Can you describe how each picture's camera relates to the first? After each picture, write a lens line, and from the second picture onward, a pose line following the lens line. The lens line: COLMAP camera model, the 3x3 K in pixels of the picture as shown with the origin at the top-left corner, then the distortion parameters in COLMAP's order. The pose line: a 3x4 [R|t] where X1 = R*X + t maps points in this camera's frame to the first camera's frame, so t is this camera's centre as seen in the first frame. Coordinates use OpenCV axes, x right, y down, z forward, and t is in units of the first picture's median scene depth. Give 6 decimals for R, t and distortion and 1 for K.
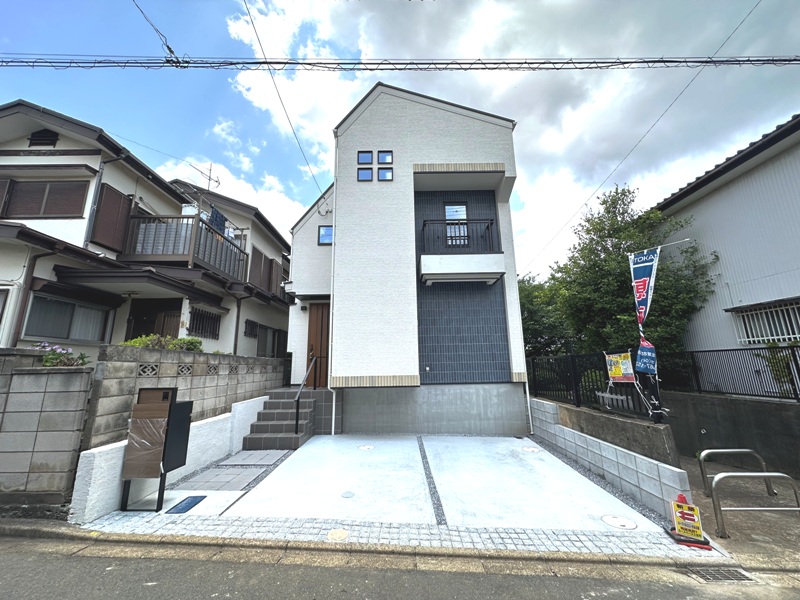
lens RADIAL K [[318.6, 0, 401.0], [0, 318.6, 297.6], [0, 0, 1]] dist [-0.001000, -0.000042]
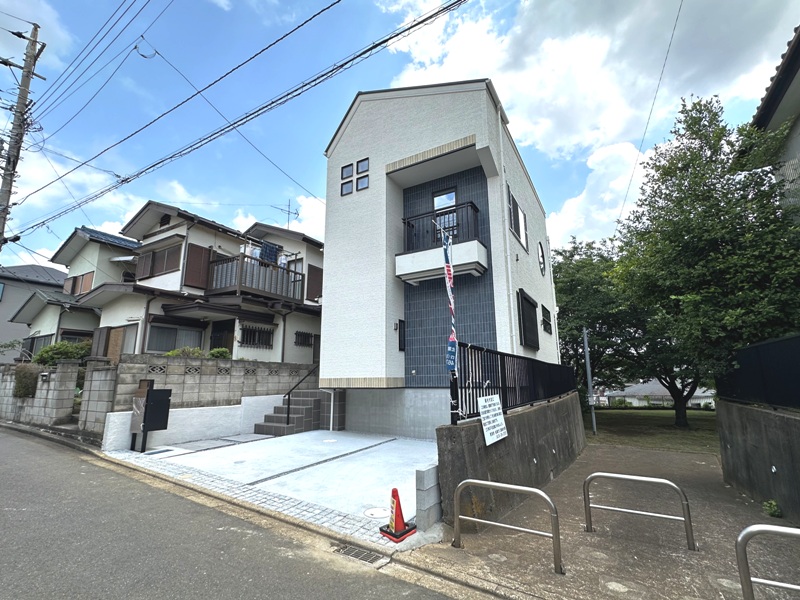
lens RADIAL K [[369.3, 0, 398.9], [0, 369.3, 303.9], [0, 0, 1]] dist [-0.000511, 0.000046]
pose [[0.860871, -0.094325, -0.500005, 0.678964], [0.102590, 0.994663, -0.011010, 0.027647], [0.498375, -0.041817, 0.865953, 0.015653]]
